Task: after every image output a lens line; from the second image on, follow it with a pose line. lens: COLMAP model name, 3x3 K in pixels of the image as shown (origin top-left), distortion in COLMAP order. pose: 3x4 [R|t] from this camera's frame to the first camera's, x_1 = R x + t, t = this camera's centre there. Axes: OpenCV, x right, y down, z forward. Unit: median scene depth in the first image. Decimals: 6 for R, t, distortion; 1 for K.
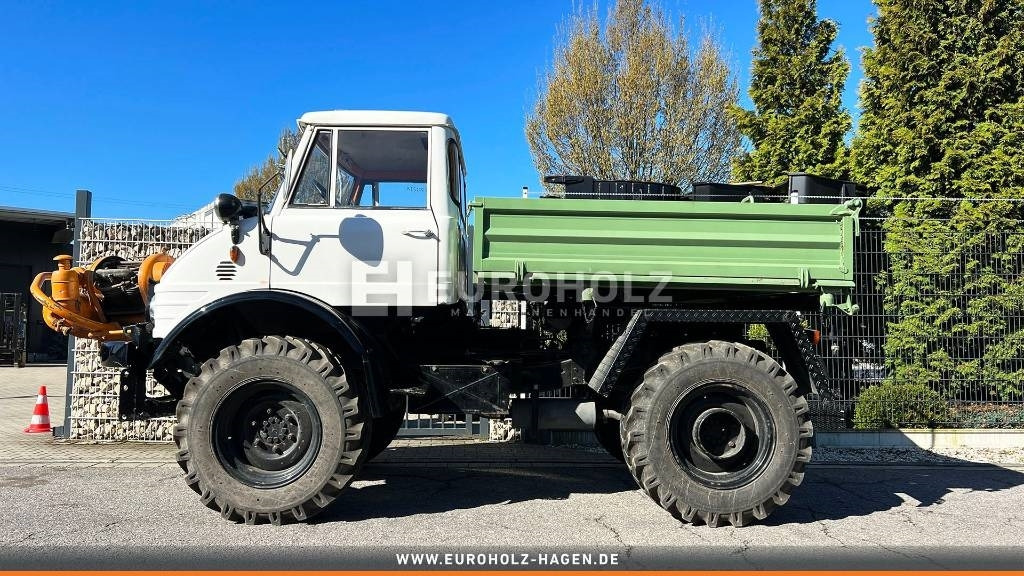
lens RADIAL K [[766.9, 0, 507.5], [0, 766.9, 296.1], [0, 0, 1]] dist [0.050788, -0.050474]
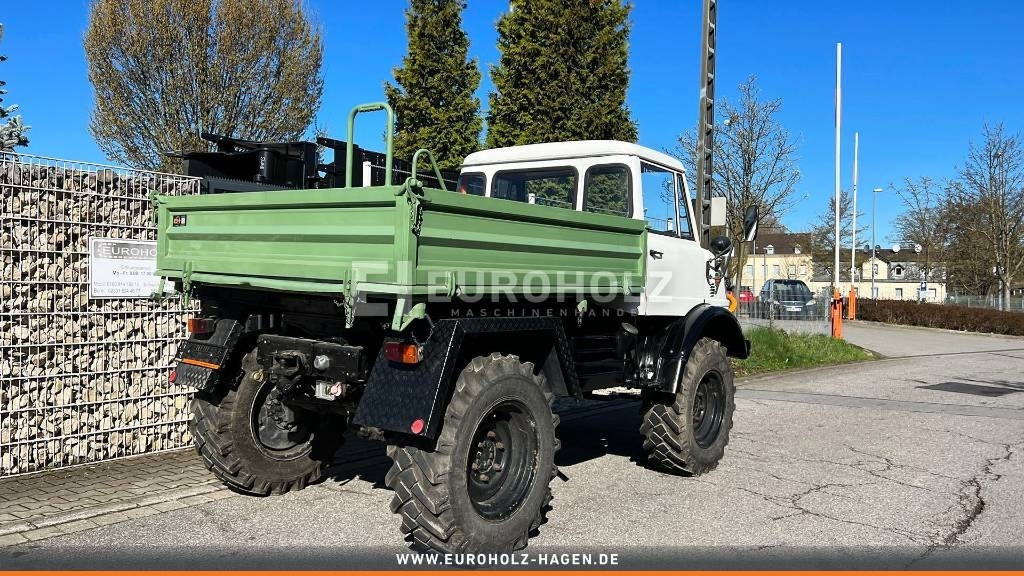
lens RADIAL K [[766.9, 0, 507.2], [0, 766.9, 284.0], [0, 0, 1]] dist [0.050788, -0.050474]
pose [[0.651522, 0.010172, 0.758562, -1.046481], [-0.067897, 0.996679, 0.044951, -0.071519], [-0.755585, -0.080791, 0.650049, 0.383838]]
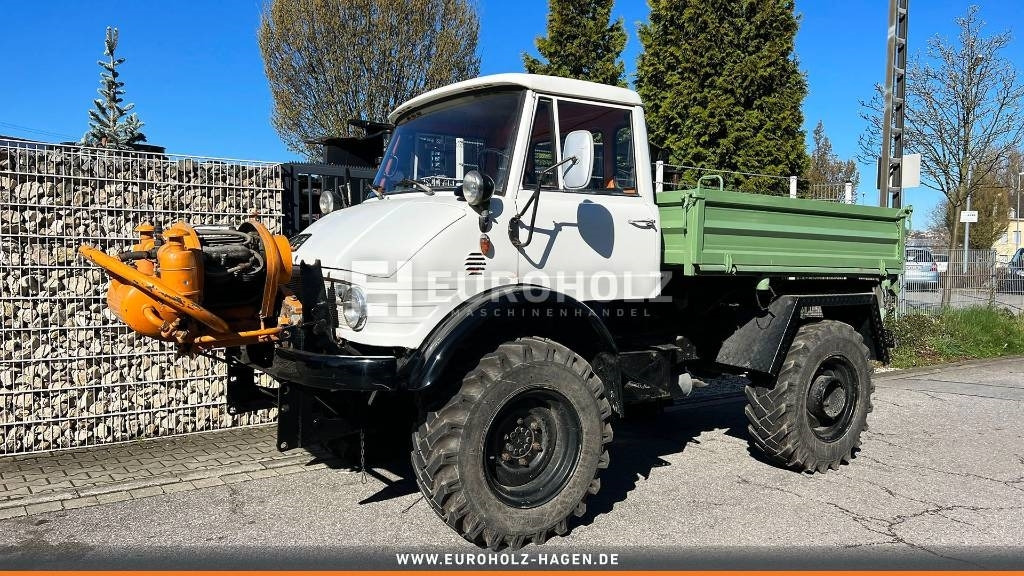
lens RADIAL K [[766.9, 0, 509.4], [0, 766.9, 298.6], [0, 0, 1]] dist [0.050788, -0.050474]
pose [[0.835586, -0.029310, 0.548577, -0.785889], [-0.038535, 0.992989, 0.111751, -0.089048], [-0.548006, -0.114517, 0.828598, 0.282541]]
